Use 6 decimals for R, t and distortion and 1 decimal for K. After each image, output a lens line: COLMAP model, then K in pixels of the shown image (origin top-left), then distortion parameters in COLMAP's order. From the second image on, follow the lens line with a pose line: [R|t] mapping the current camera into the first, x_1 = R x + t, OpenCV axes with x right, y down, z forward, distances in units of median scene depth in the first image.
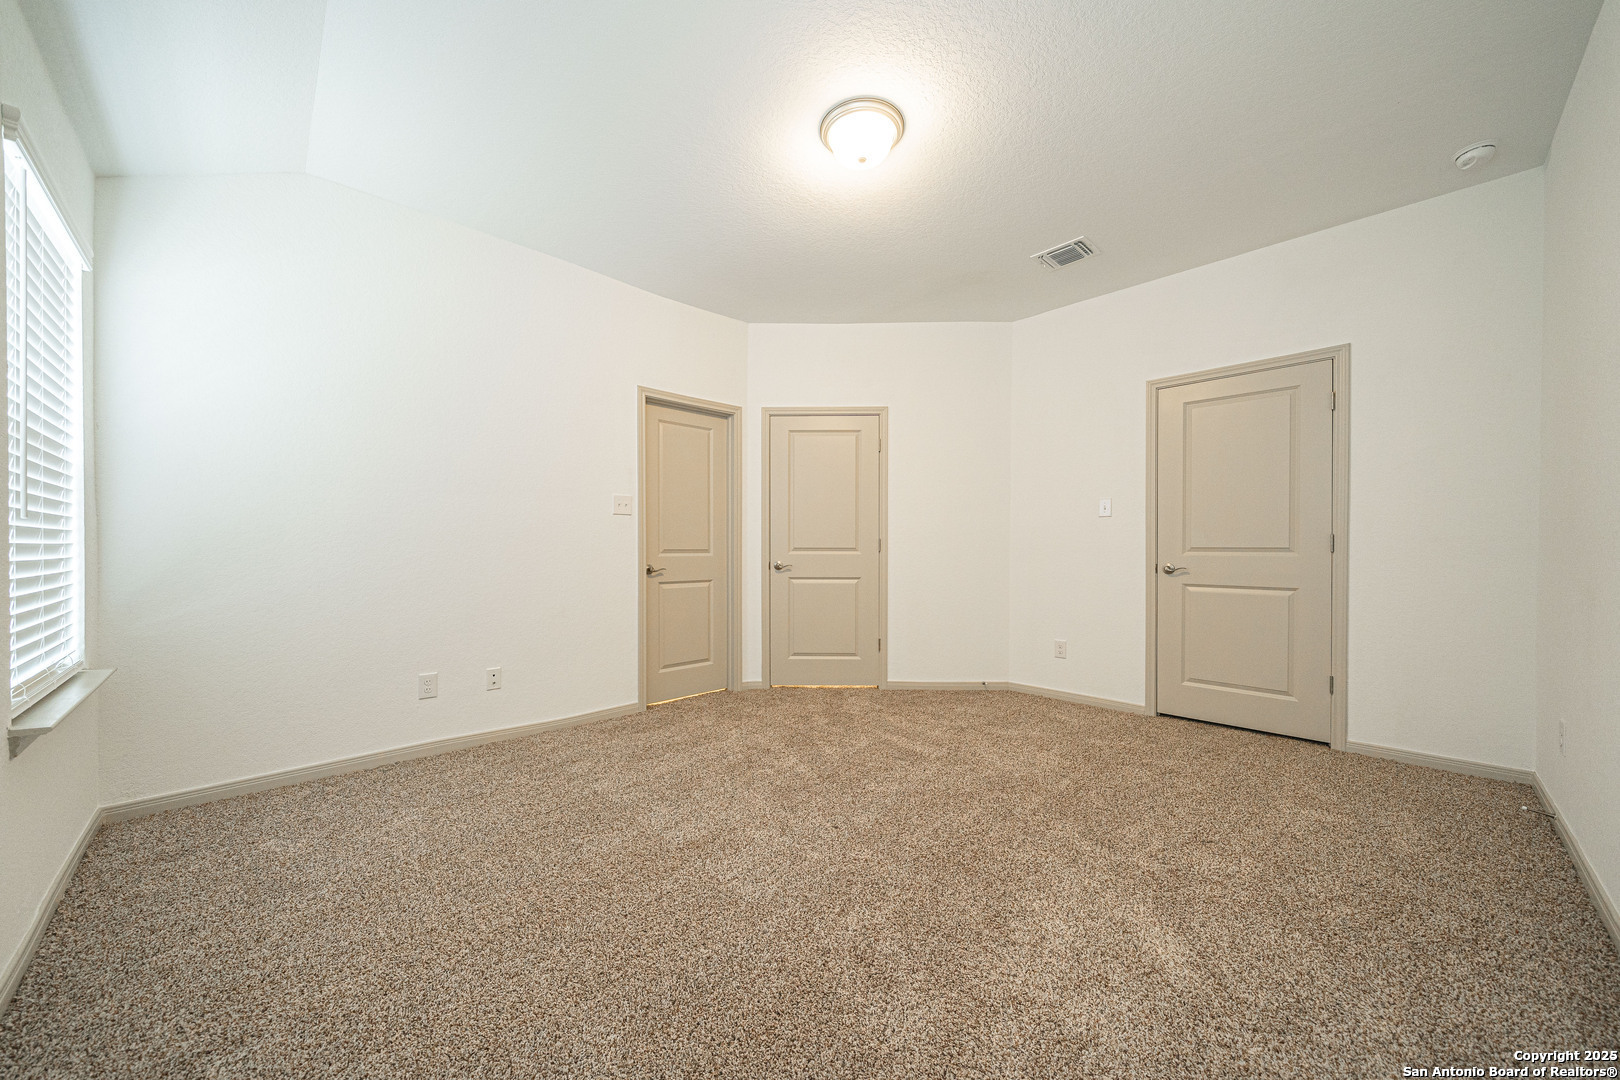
lens RADIAL K [[576.5, 0, 809.3], [0, 576.5, 553.1], [0, 0, 1]] dist [0.000391, 0.000022]
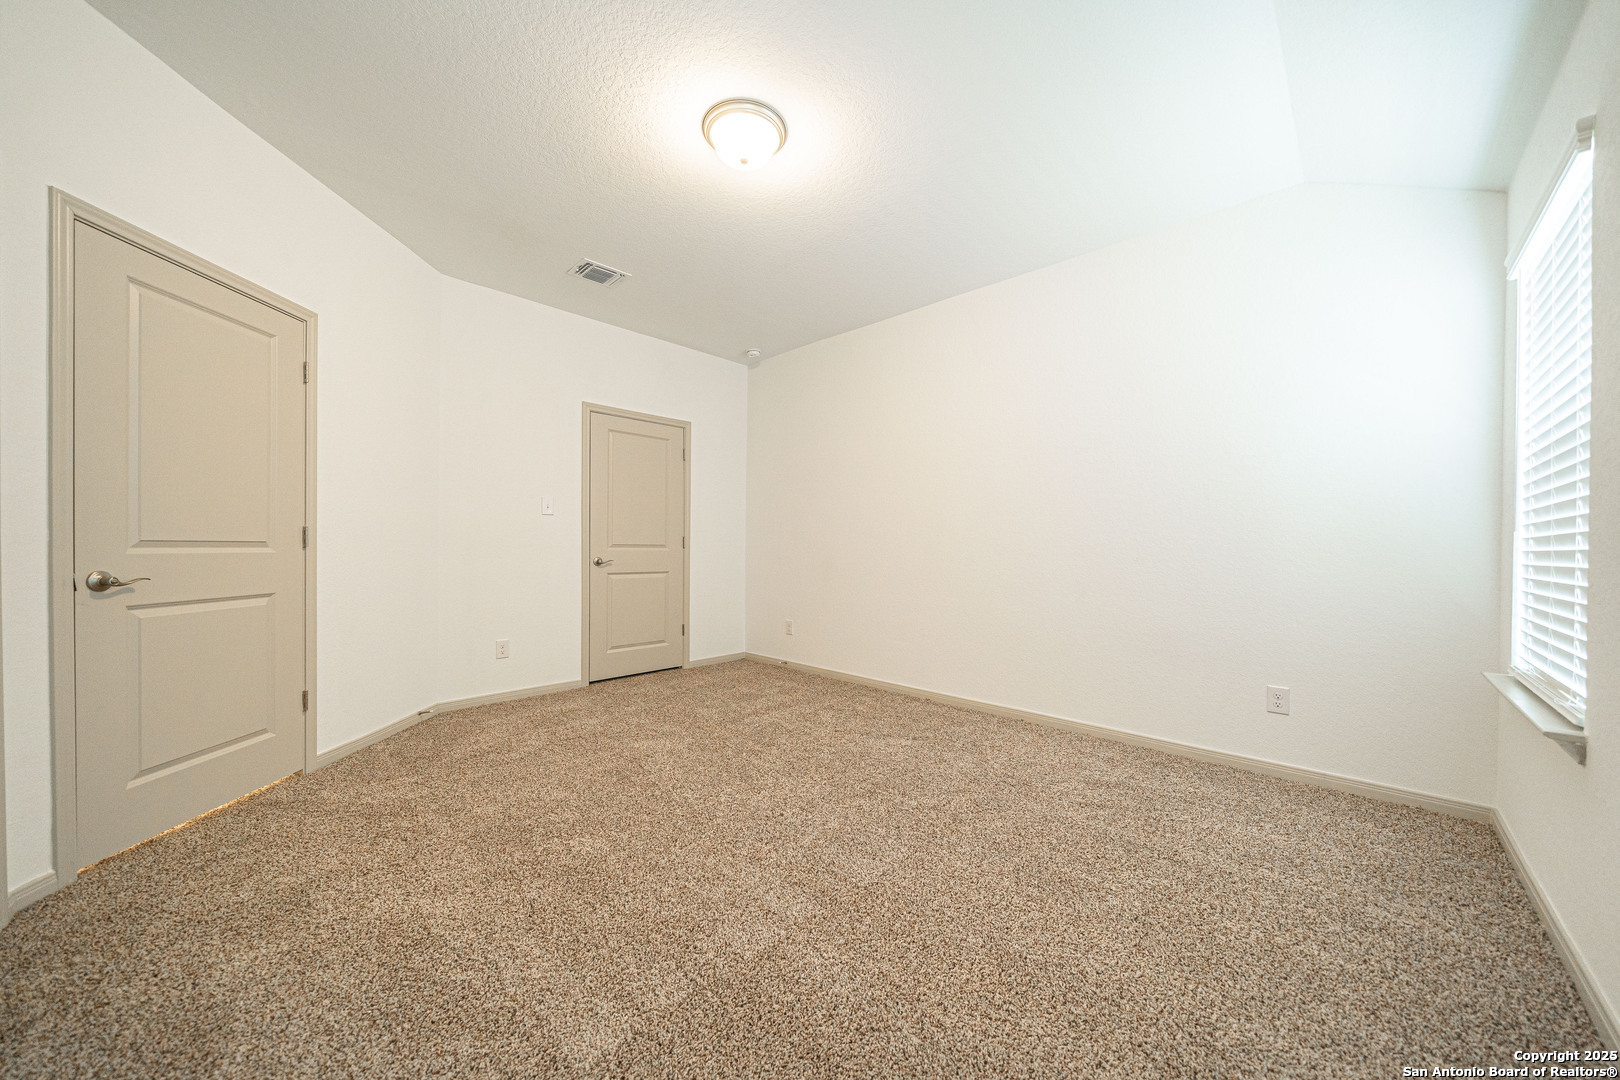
lens RADIAL K [[558.6, 0, 809.2], [0, 558.6, 551.7], [0, 0, 1]] dist [0.000114, 0.000037]
pose [[-0.030203, -0.006510, 0.999523, -0.570118], [-0.003870, 0.999972, 0.006396, -0.003488], [-0.999536, -0.003675, -0.030228, 0.582918]]
